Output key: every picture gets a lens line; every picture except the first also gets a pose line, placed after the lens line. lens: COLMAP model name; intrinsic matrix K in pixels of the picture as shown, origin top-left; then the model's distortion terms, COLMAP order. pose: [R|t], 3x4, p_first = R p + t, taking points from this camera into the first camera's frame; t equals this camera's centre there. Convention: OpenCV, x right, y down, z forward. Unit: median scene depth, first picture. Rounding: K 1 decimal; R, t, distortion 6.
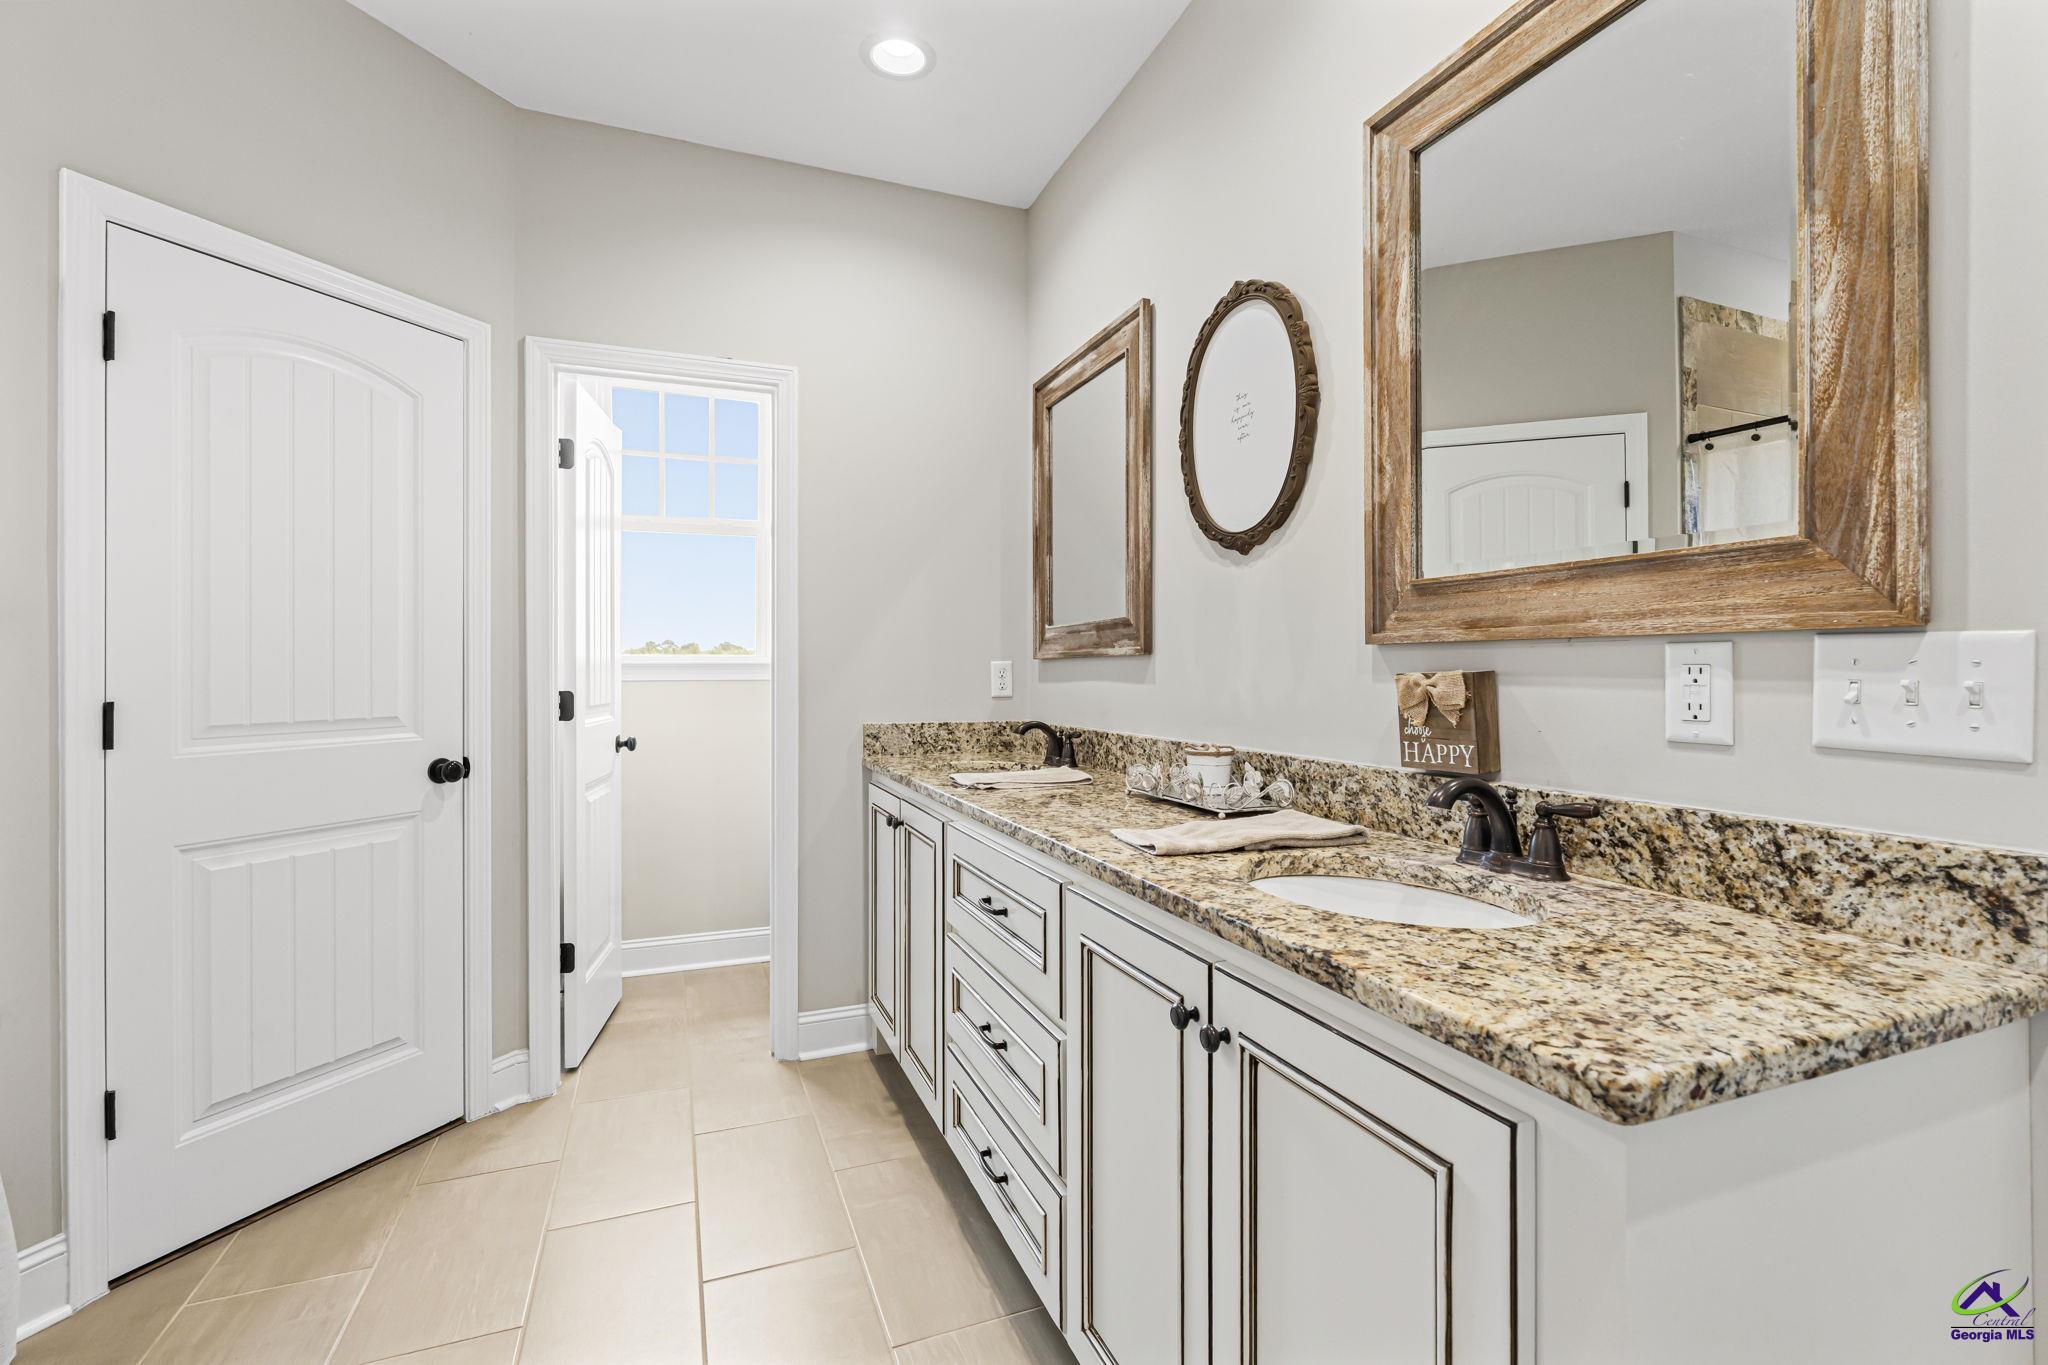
lens RADIAL K [[928.7, 0, 1043.0], [0, 928.7, 664.0], [0, 0, 1]] dist [-0.000961, 0.001710]
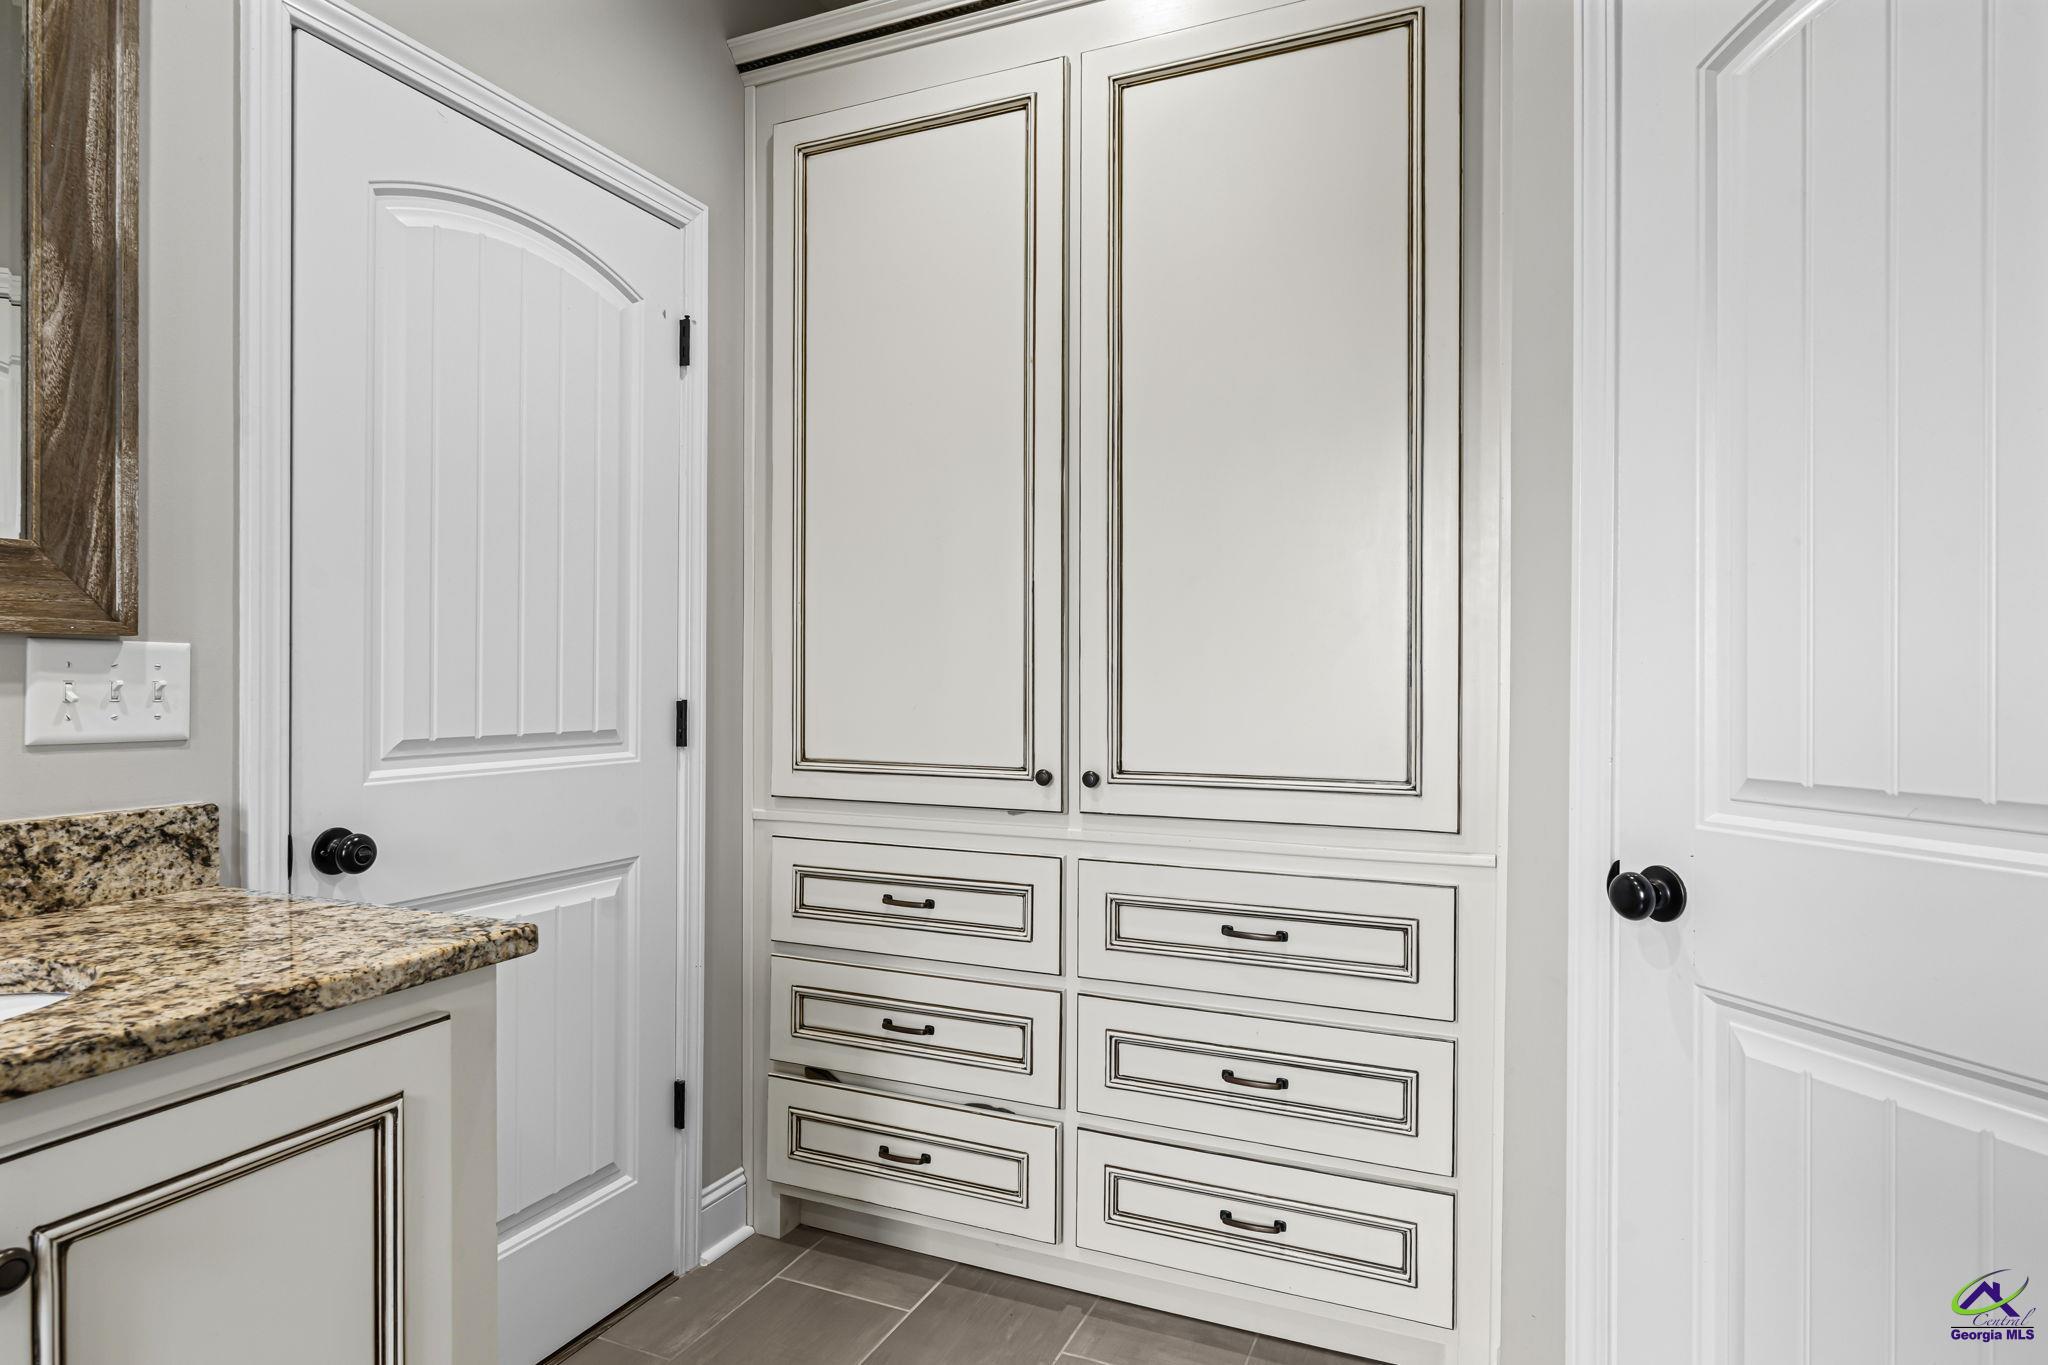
lens RADIAL K [[1128.4, 0, 1030.4], [0, 1128.4, 679.5], [0, 0, 1]] dist [-0.008842, -0.001325]
pose [[-0.691410, -0.005307, 0.722443, -0.903523], [-0.004458, 0.999985, 0.003079, 0.006362], [-0.722449, -0.001091, -0.691423, 1.122705]]
